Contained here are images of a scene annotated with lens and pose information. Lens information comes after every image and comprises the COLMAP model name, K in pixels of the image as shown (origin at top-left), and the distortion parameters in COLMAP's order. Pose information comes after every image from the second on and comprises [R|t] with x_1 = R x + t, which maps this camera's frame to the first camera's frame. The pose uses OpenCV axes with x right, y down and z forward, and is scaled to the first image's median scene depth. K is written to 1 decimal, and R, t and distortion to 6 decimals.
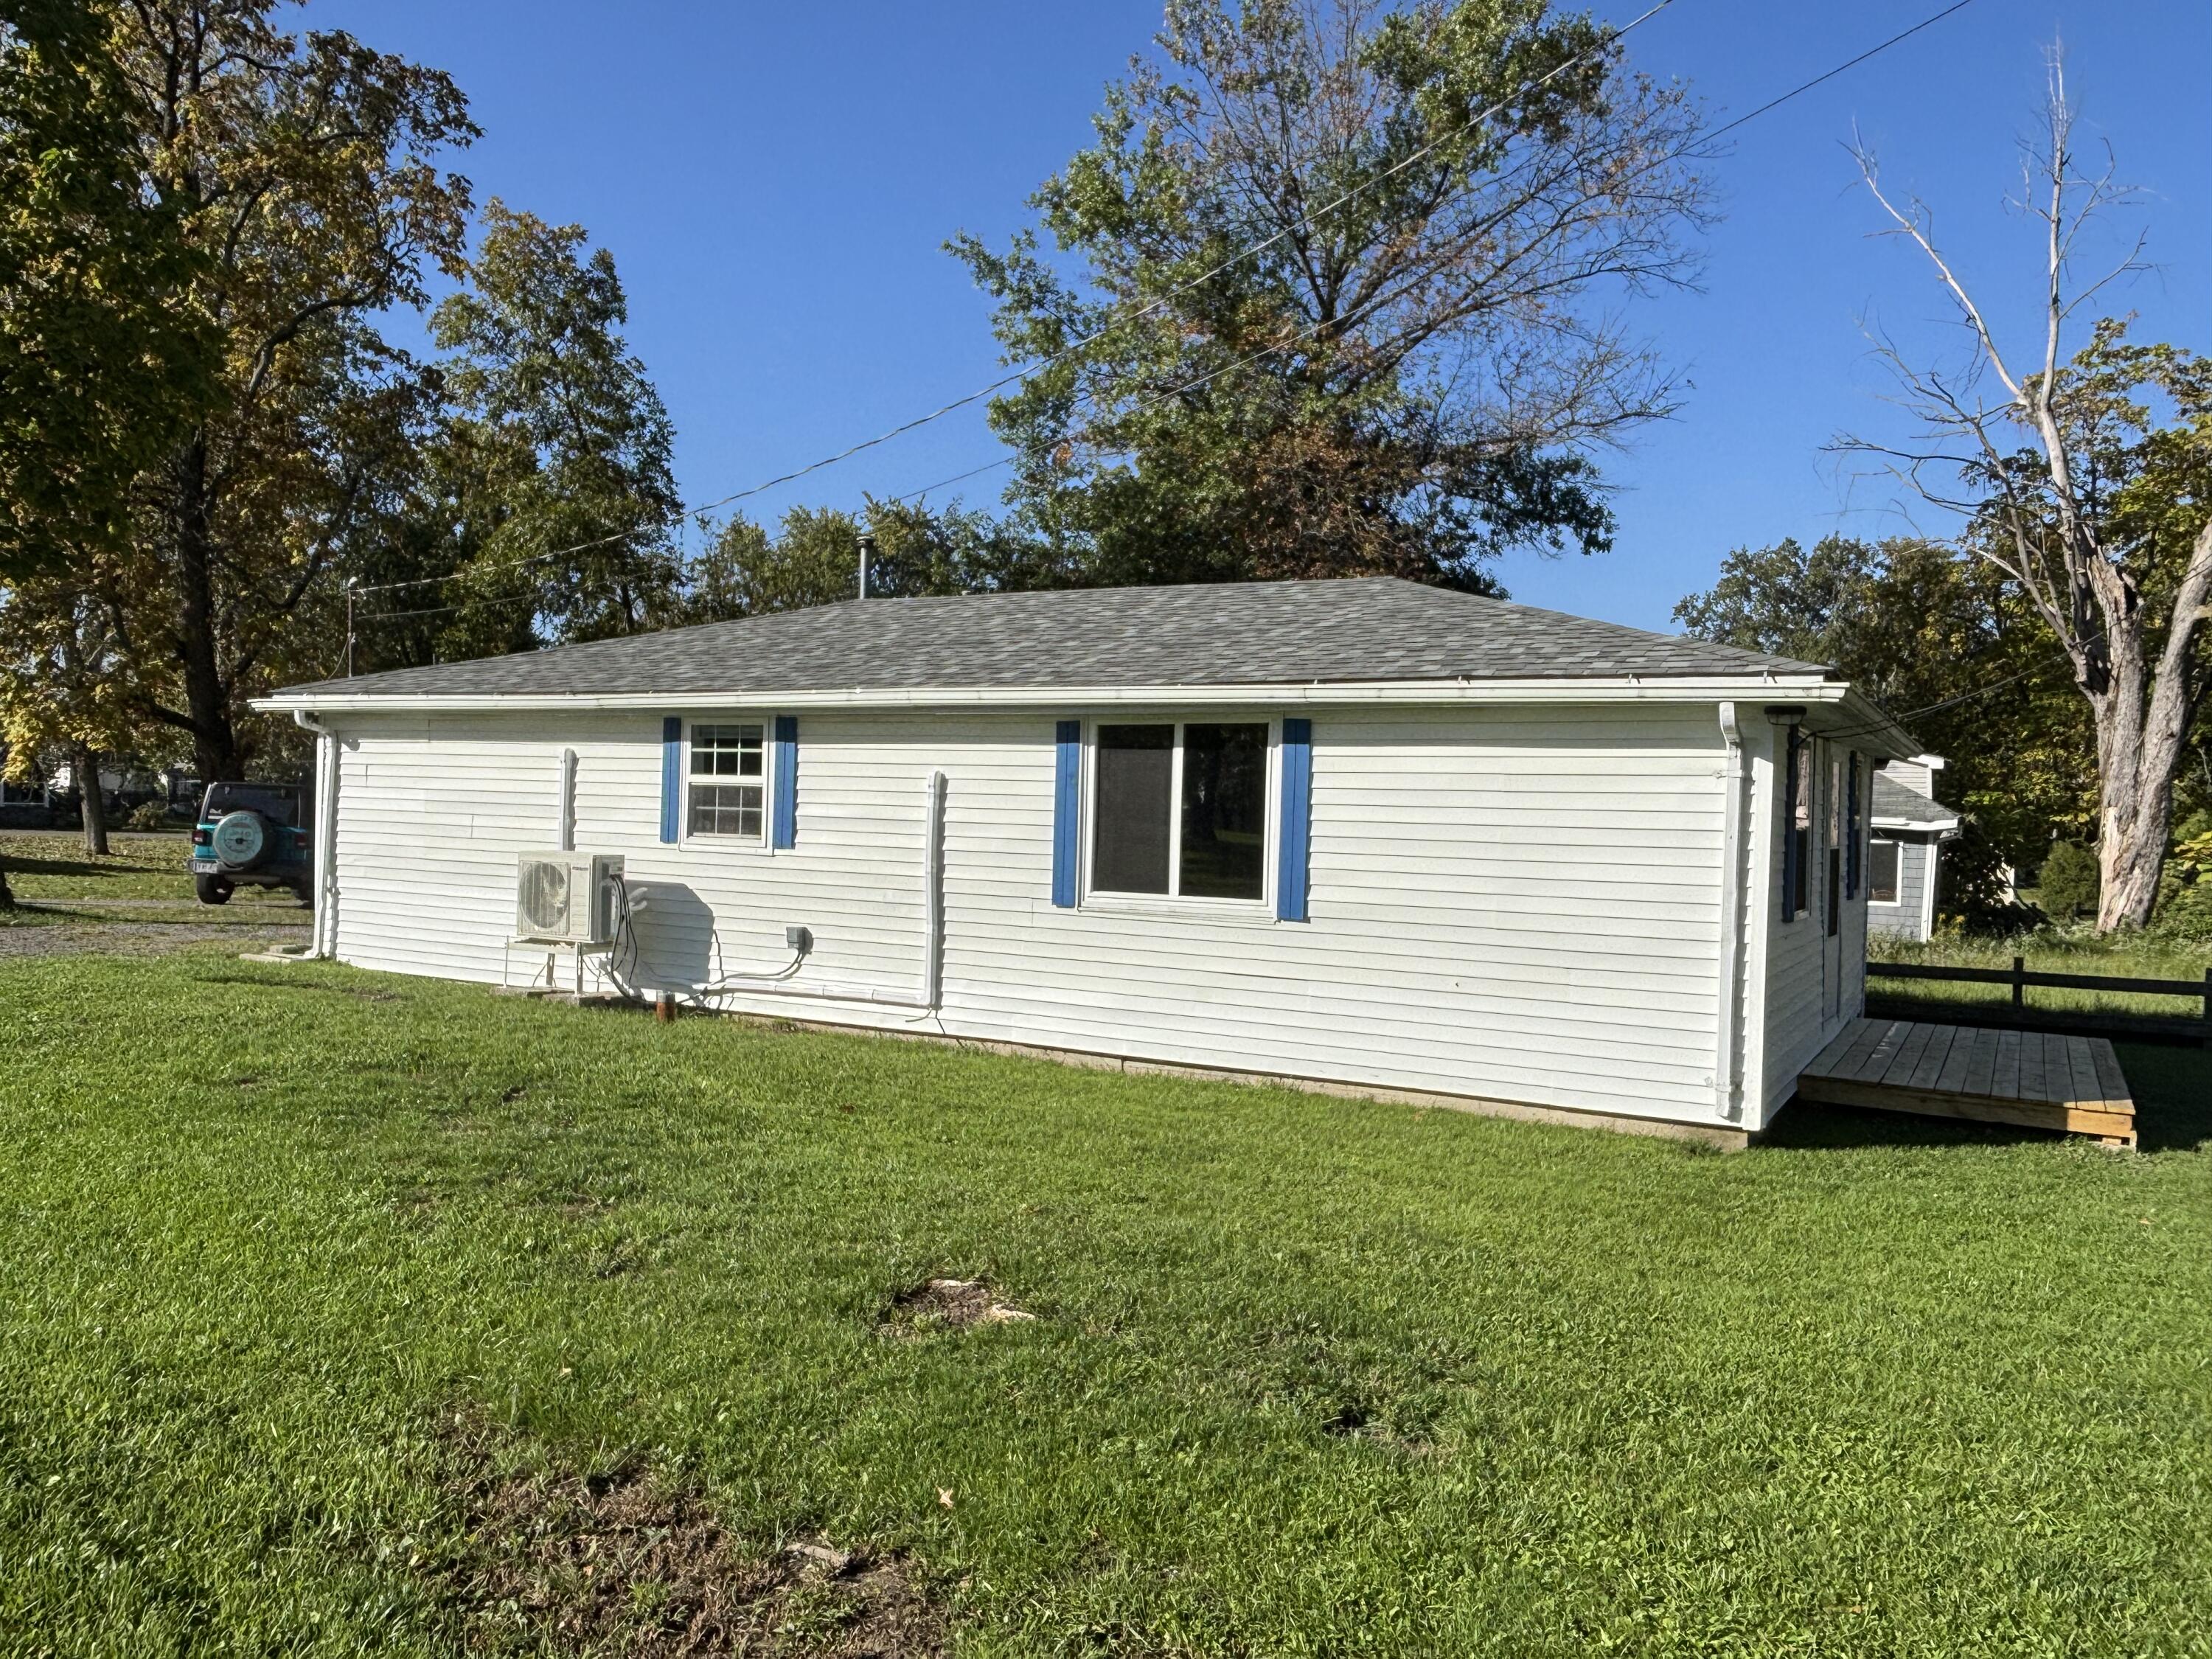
lens RADIAL K [[1625.9, 0, 1112.7], [0, 1625.9, 828.6], [0, 0, 1]] dist [-0.000564, -0.035277]
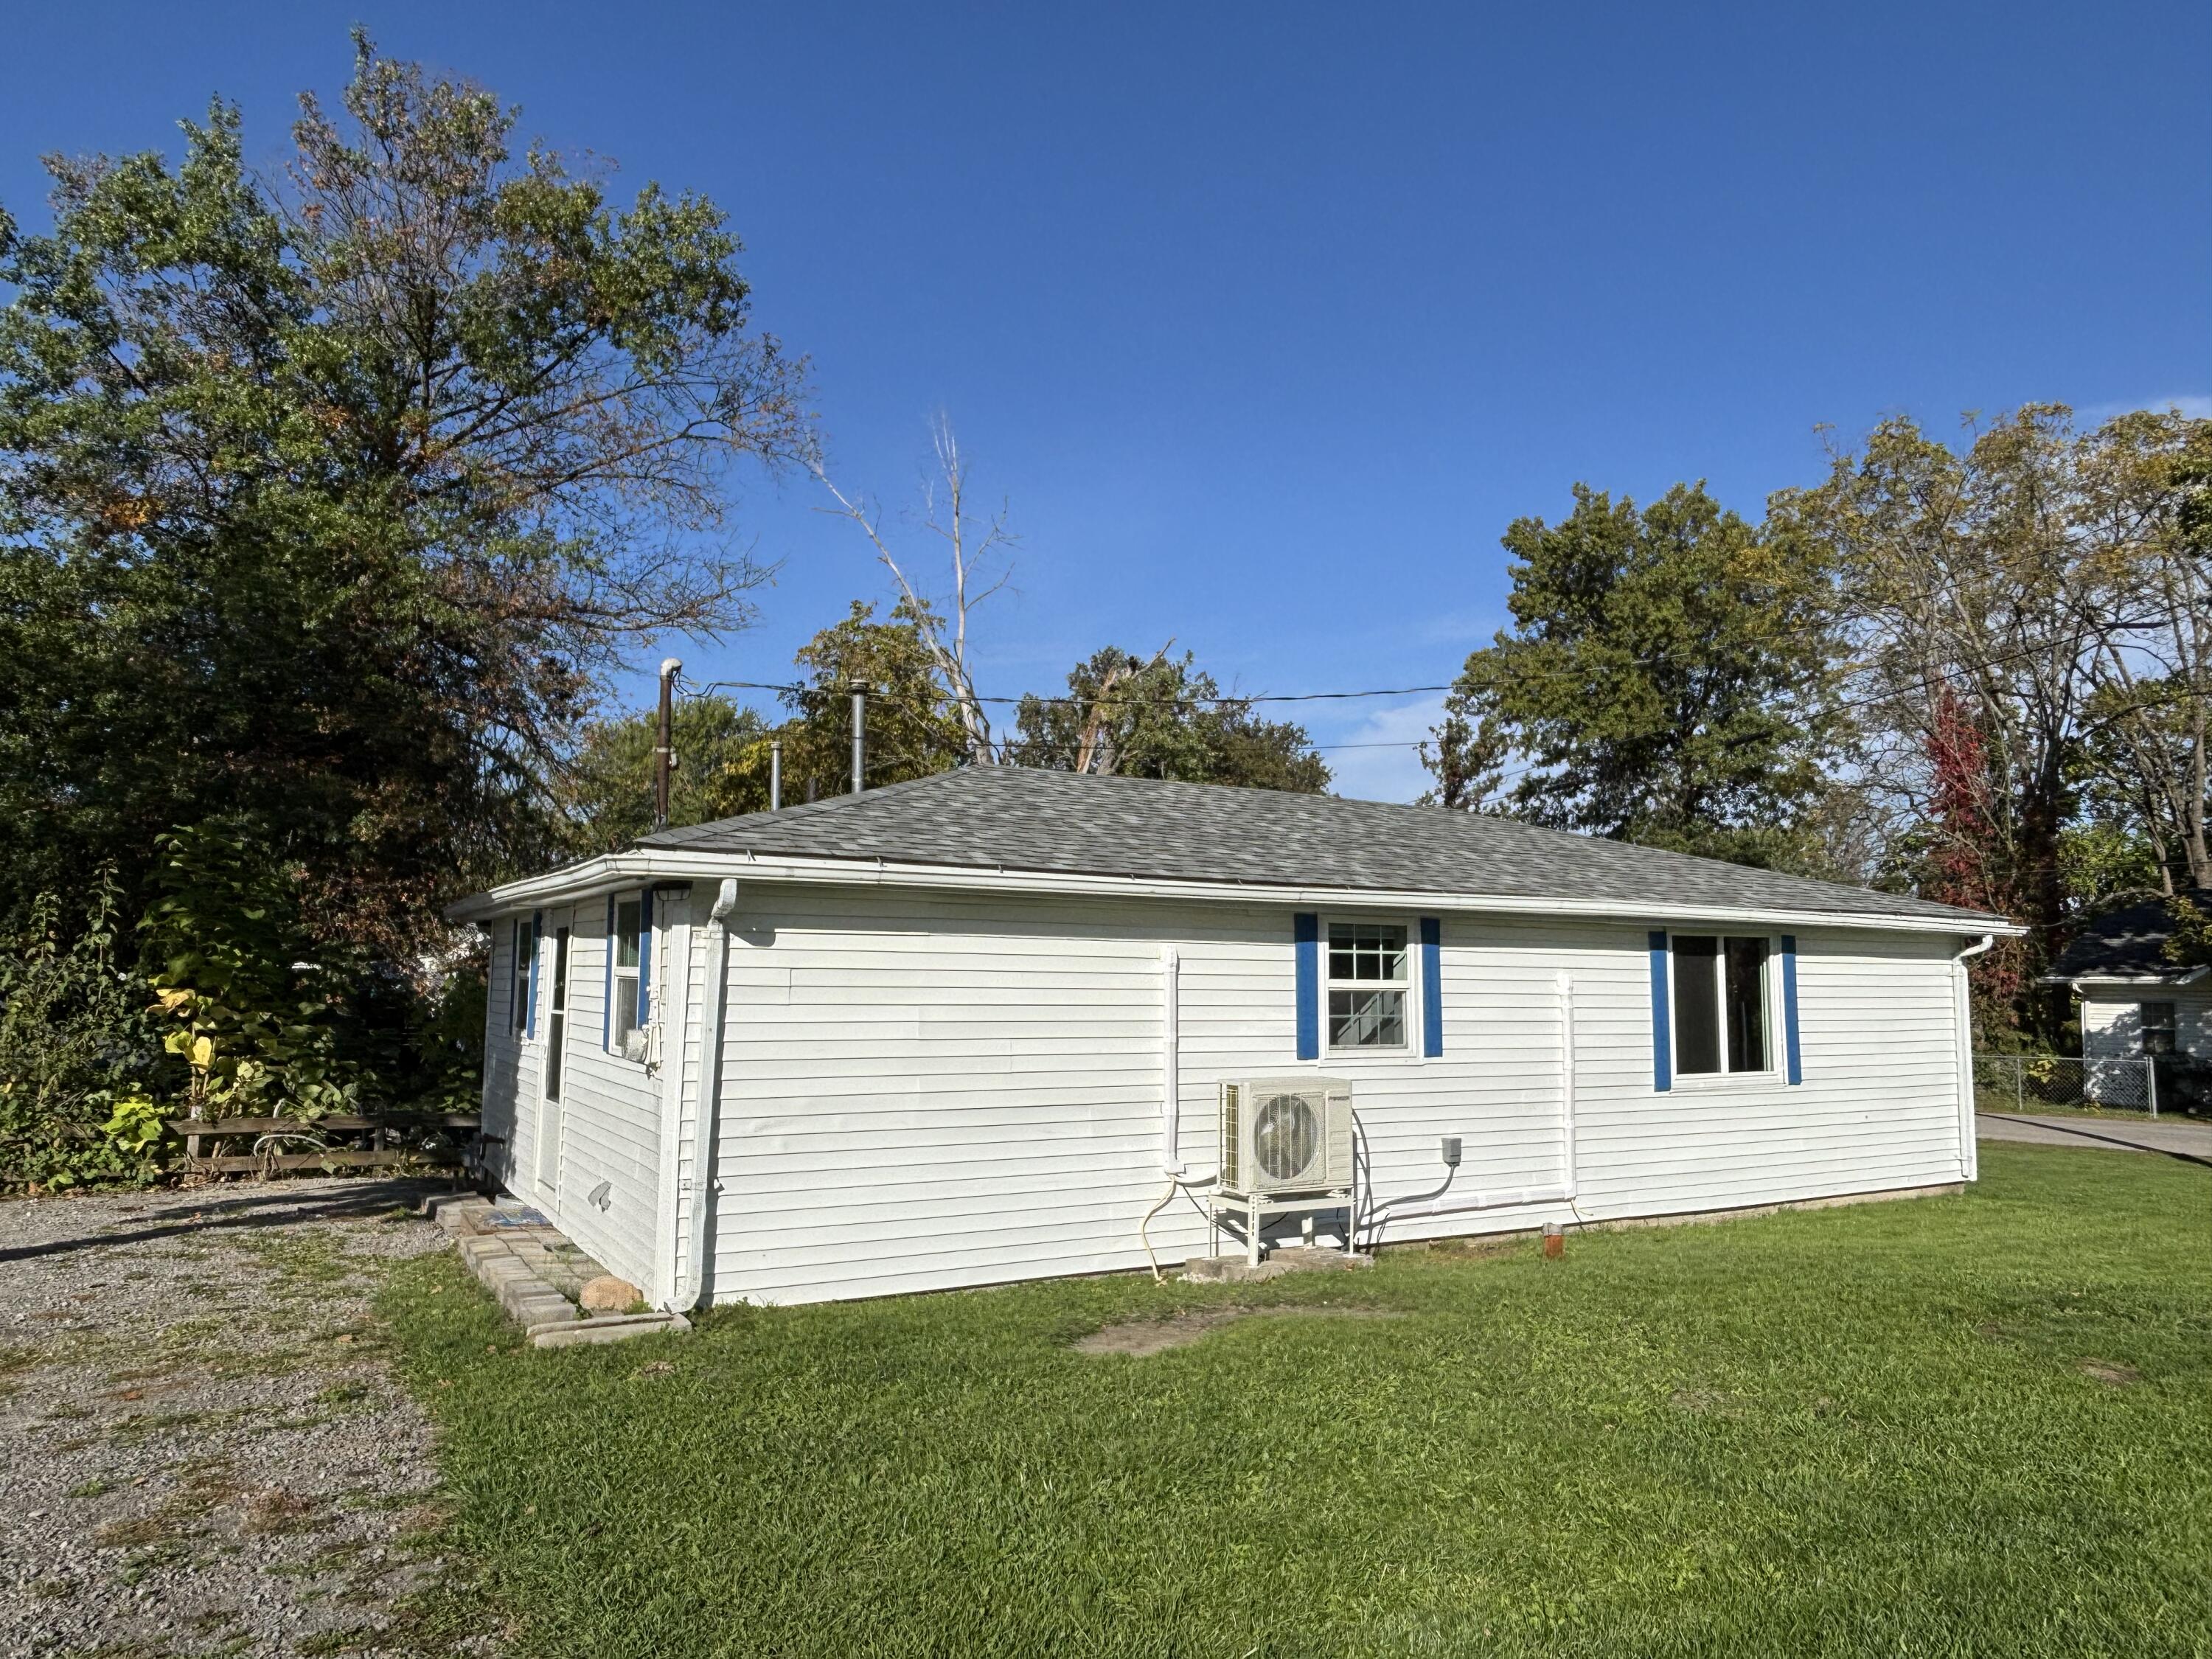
lens RADIAL K [[1443.9, 0, 1106.0], [0, 1443.9, 829.5], [0, 0, 1]] dist [0.001176, -0.038245]
pose [[0.515675, 0.069875, 0.853930, -1.036896], [0.018590, 0.995522, -0.092688, -0.045649], [-0.856583, 0.063671, 0.512066, 0.728620]]
